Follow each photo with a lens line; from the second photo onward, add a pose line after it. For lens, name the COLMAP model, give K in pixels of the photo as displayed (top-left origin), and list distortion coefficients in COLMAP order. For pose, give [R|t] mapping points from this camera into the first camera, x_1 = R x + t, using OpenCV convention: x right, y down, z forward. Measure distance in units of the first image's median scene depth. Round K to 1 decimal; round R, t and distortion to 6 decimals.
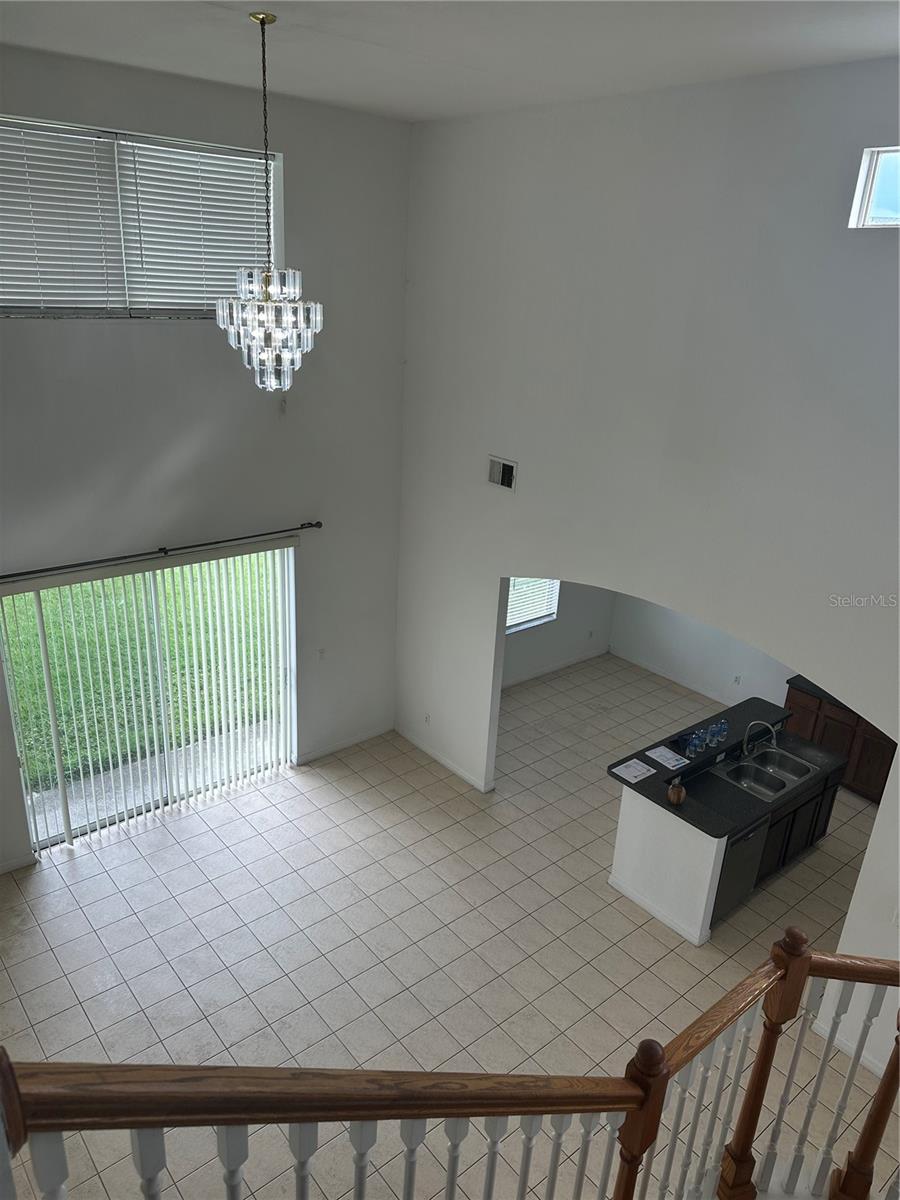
lens RADIAL K [[846.4, 0, 442.2], [0, 846.4, 598.2], [0, 0, 1]] dist [-0.013400, -0.013435]
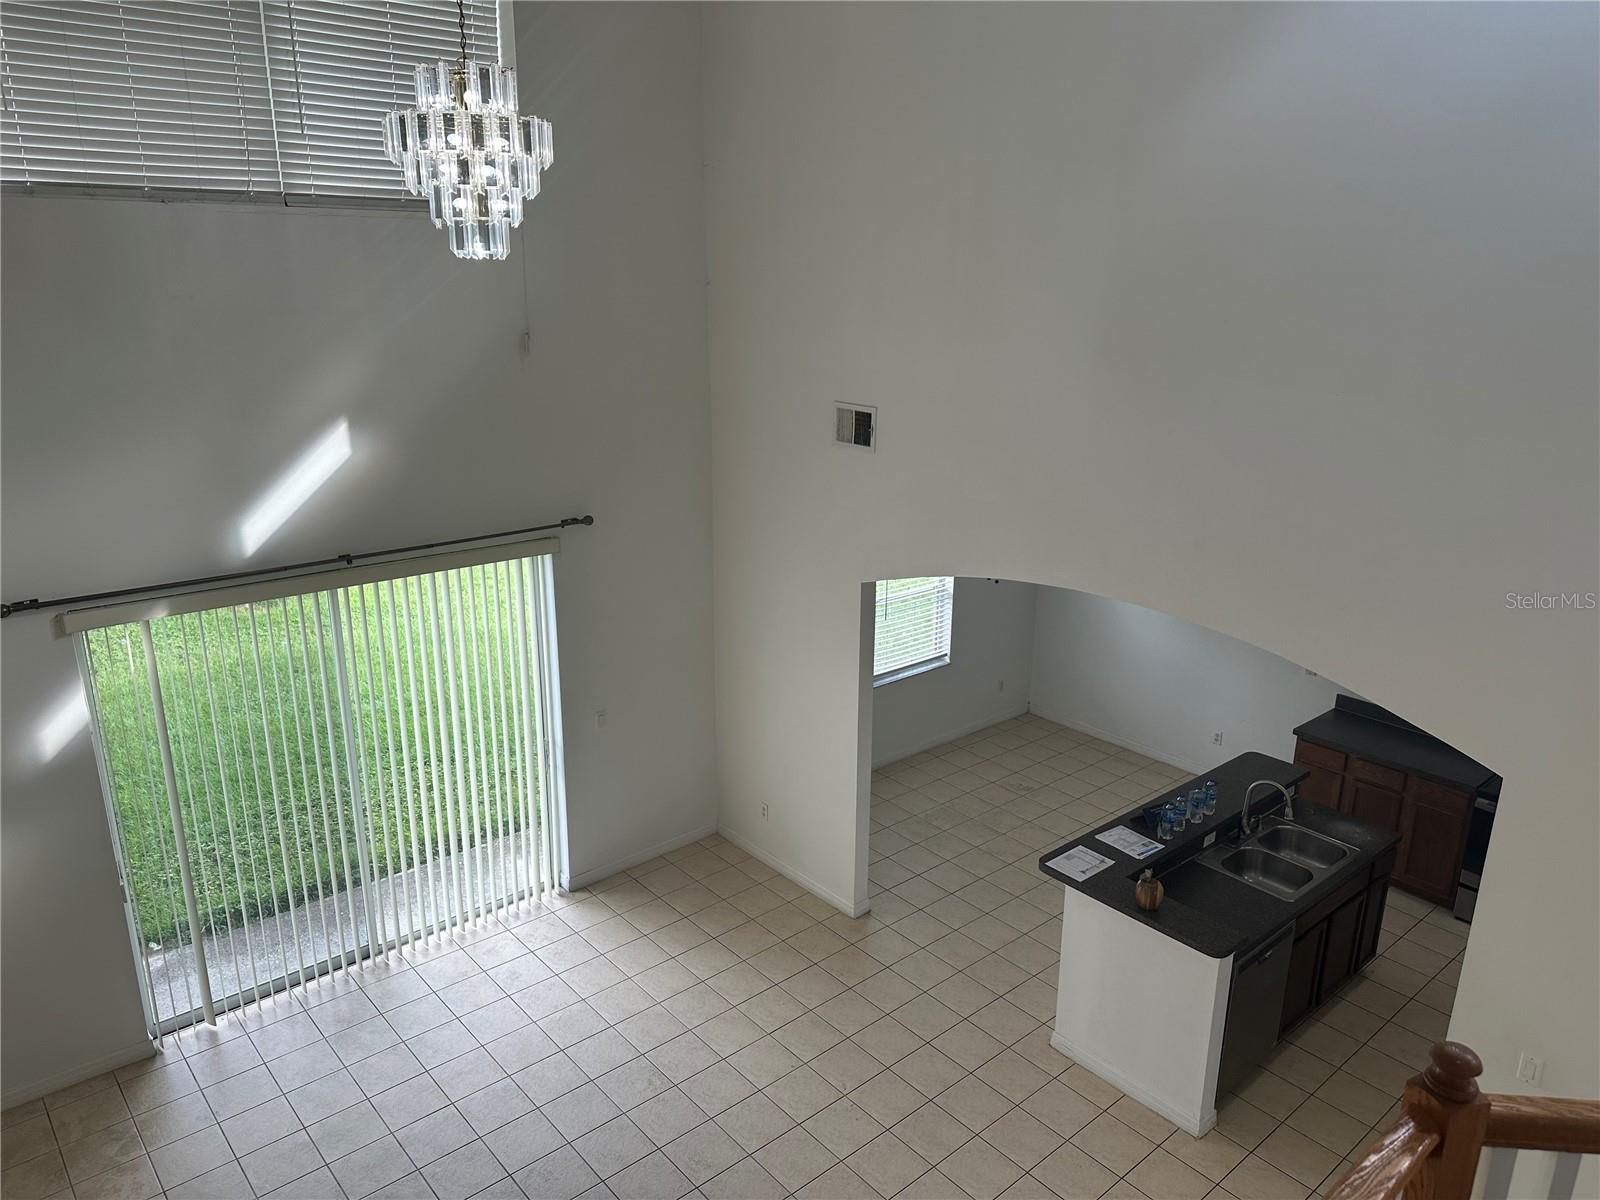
lens RADIAL K [[1128.5, 0, 813.4], [0, 1128.5, 599.1], [0, 0, 1]] dist [-0.013400, -0.013435]
pose [[0.998912, -0.044415, 0.014222, 0.018738], [0.045427, 0.995657, -0.081262, 0.059712], [-0.010551, 0.081820, 0.996591, 0.118655]]
